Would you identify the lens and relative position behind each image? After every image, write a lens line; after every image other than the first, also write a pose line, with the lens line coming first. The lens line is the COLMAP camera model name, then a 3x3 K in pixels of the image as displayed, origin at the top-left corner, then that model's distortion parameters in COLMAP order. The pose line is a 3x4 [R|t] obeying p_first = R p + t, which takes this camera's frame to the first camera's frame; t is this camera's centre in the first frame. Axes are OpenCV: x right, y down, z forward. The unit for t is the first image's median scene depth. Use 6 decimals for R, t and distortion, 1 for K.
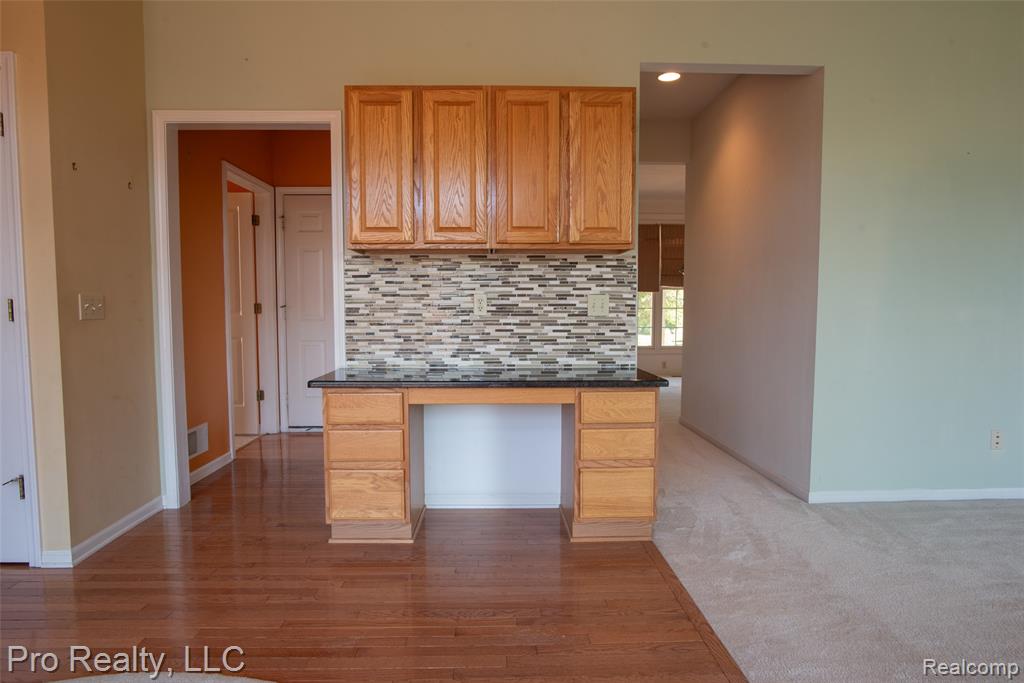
lens RADIAL K [[586.5, 0, 506.0], [0, 586.5, 346.7], [0, 0, 1]] dist [-0.044330, 0.018189]
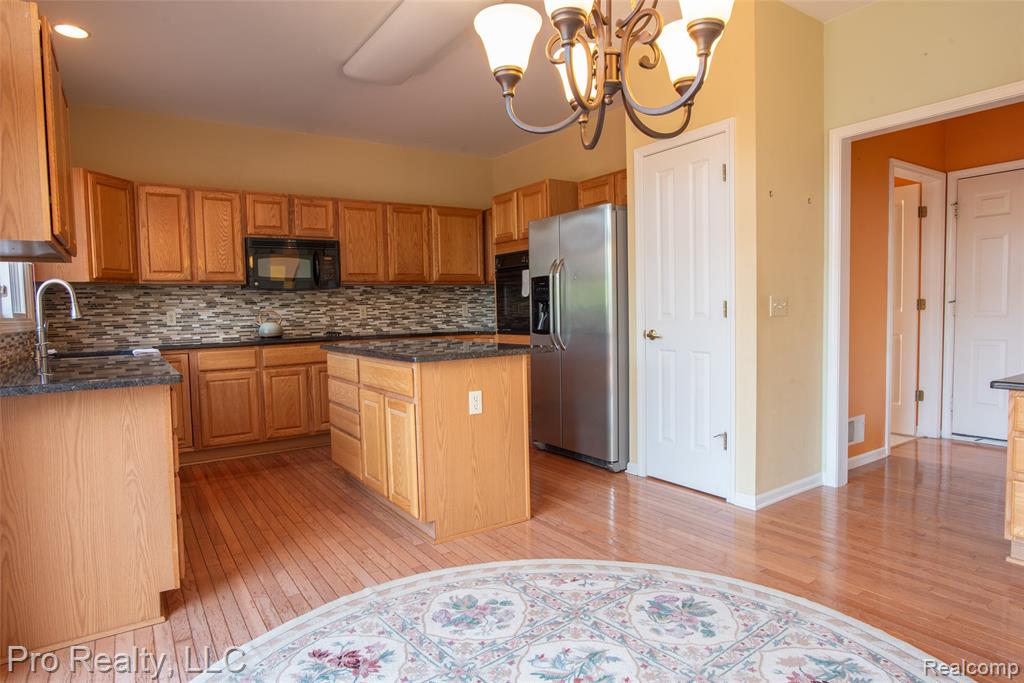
lens RADIAL K [[586.5, 0, 506.0], [0, 586.5, 346.7], [0, 0, 1]] dist [-0.044330, 0.018189]
pose [[0.532657, 0.039230, -0.845422, 0.018414], [-0.034814, 0.999095, 0.024427, 0.006805], [0.845615, 0.016421, 0.533540, -0.124068]]
